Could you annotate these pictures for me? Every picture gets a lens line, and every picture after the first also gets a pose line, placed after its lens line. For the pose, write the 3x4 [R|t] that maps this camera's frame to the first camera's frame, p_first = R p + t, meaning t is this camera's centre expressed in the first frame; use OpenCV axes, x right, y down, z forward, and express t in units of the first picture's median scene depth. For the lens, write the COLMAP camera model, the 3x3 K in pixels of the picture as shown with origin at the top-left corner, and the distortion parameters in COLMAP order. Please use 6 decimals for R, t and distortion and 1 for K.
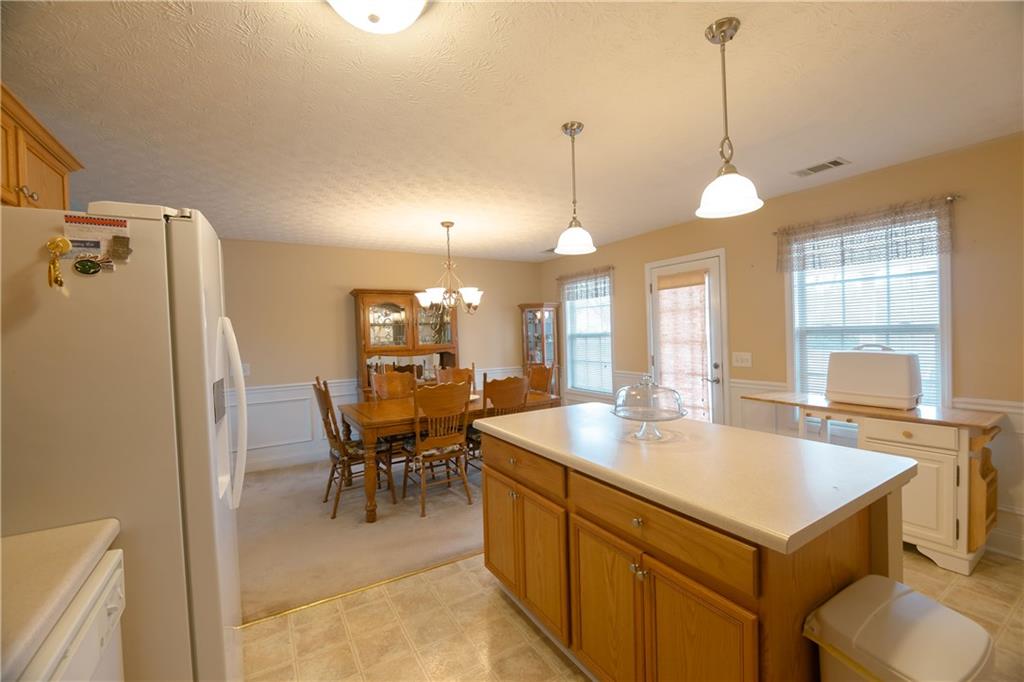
lens RADIAL K [[436.0, 0, 517.2], [0, 436.0, 343.0], [0, 0, 1]] dist [-0.012503, -0.001883]
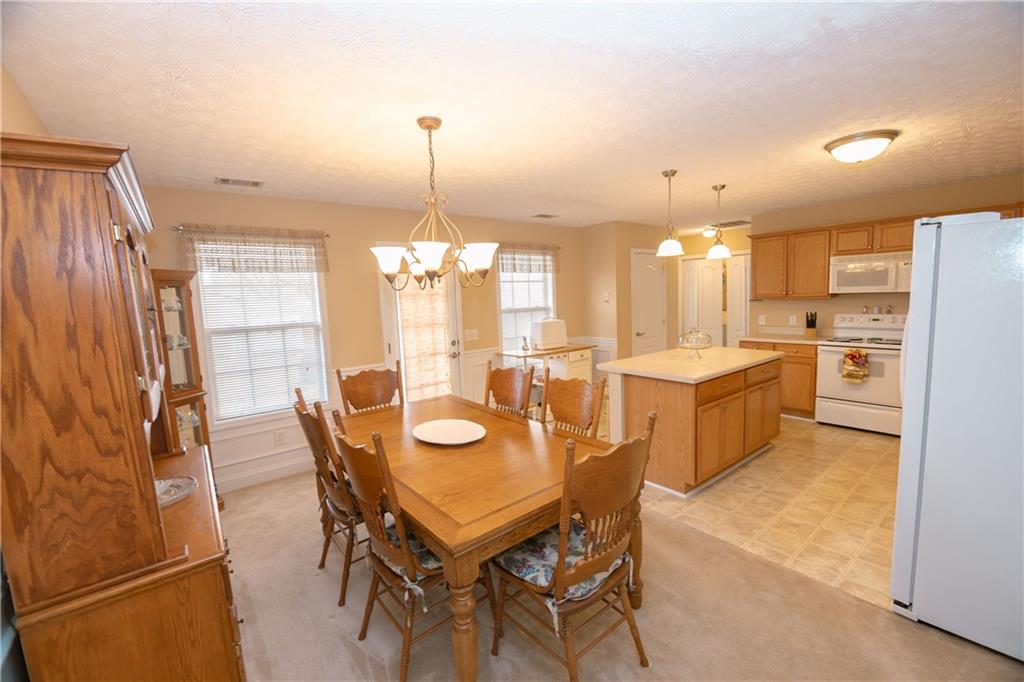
lens RADIAL K [[436.0, 0, 517.1], [0, 436.0, 343.7], [0, 0, 1]] dist [-0.012503, -0.001883]
pose [[-0.155803, -0.070908, 0.985240, -0.764240], [0.066512, 0.994403, 0.082086, -0.032986], [-0.985546, 0.078319, -0.150215, 1.034667]]
